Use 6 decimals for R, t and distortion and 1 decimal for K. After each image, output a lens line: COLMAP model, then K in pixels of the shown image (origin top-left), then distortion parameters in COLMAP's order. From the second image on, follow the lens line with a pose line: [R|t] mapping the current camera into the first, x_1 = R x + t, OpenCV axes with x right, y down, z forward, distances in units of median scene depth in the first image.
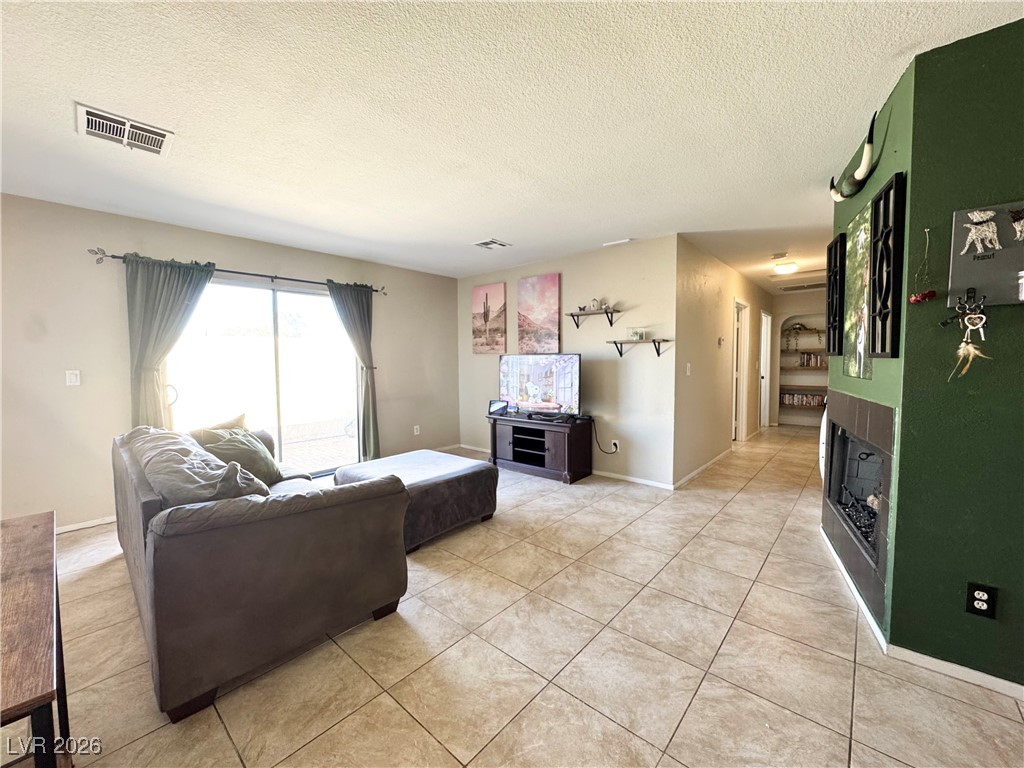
lens RADIAL K [[409.0, 0, 513.3], [0, 409.0, 386.7], [0, 0, 1]] dist [-0.005993, 0.000135]
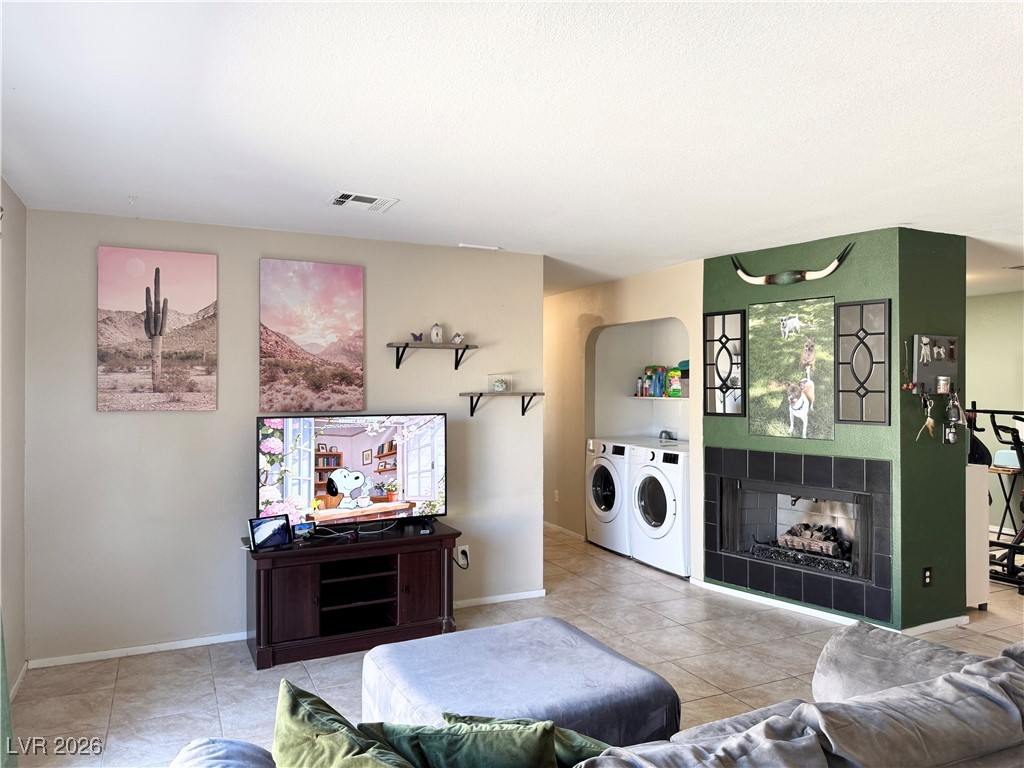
lens RADIAL K [[718.3, 0, 519.3], [0, 718.3, 382.5], [0, 0, 1]] dist [0.068723, -0.087859]
pose [[0.392614, 0.009598, 0.919653, -0.828890], [0.055101, 0.997904, -0.033937, -0.089323], [-0.918051, 0.063998, 0.391262, 0.510229]]
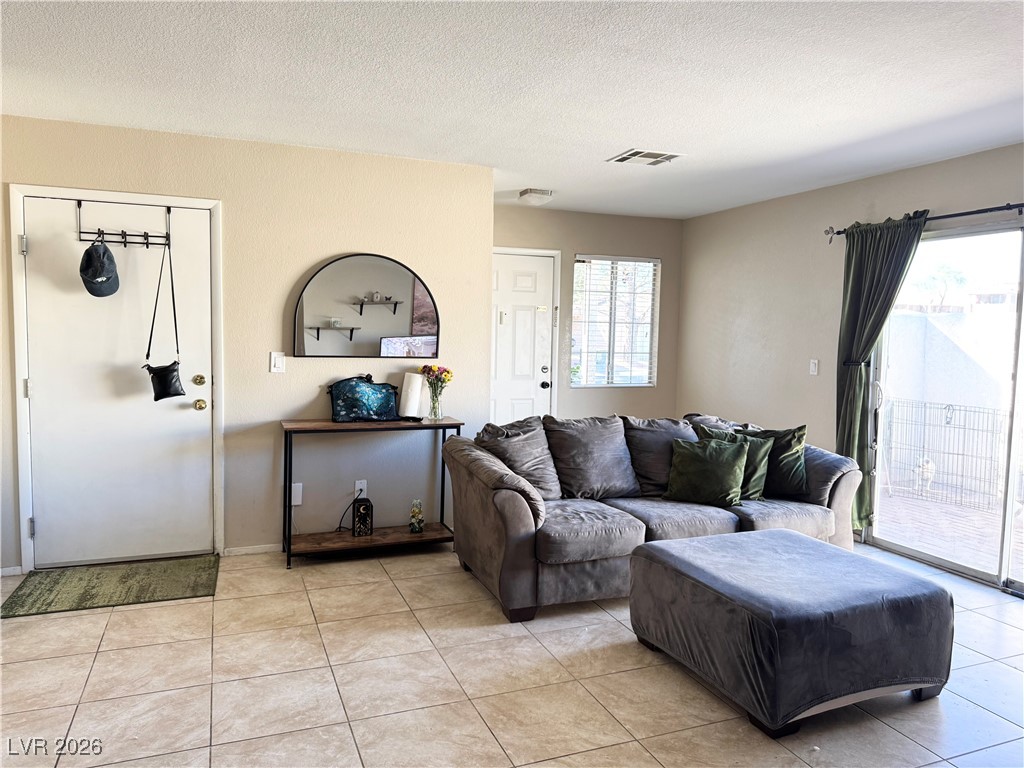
lens RADIAL K [[718.3, 0, 502.3], [0, 718.3, 380.0], [0, 0, 1]] dist [0.068723, -0.087859]
pose [[-0.460309, 0.061334, -0.885637, 0.604833], [-0.071245, 0.991841, 0.105718, -0.093529], [0.884895, 0.111761, -0.452184, 0.871641]]
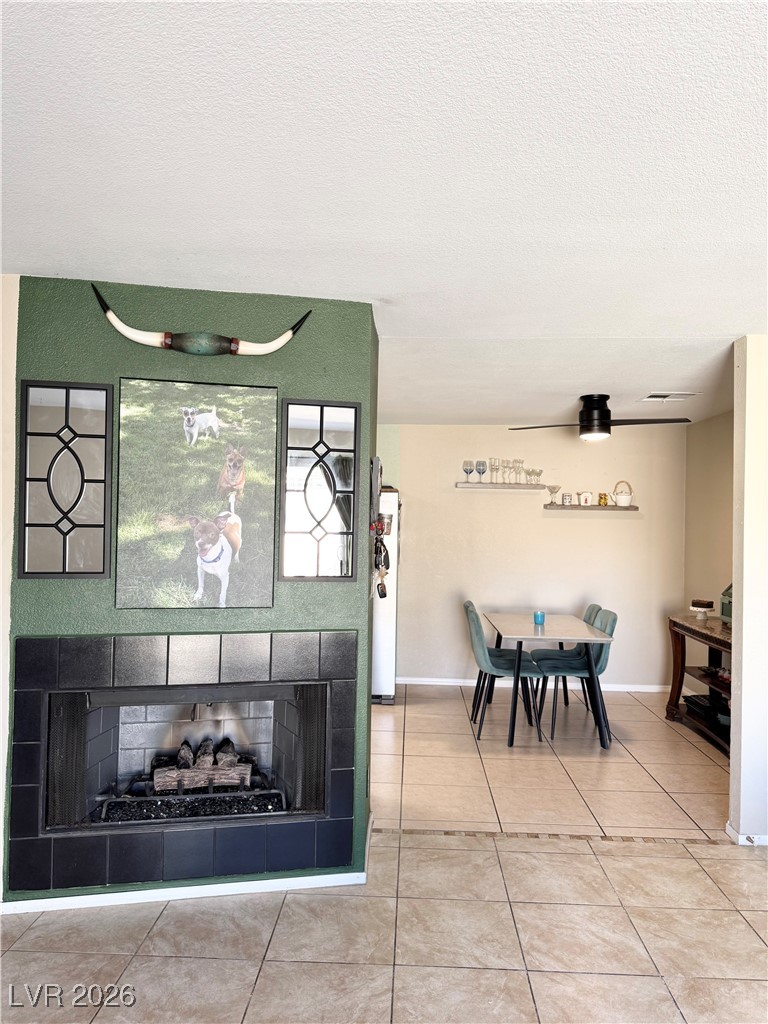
lens RADIAL K [[718.3, 0, 390.6], [0, 718.3, 512.5], [0, 0, 1]] dist [0.068723, -0.087859]
pose [[-0.632228, 0.005906, 0.774759, -0.216366], [0.034010, 0.999219, 0.020136, -0.119258], [-0.774035, 0.039080, -0.631935, 0.887632]]
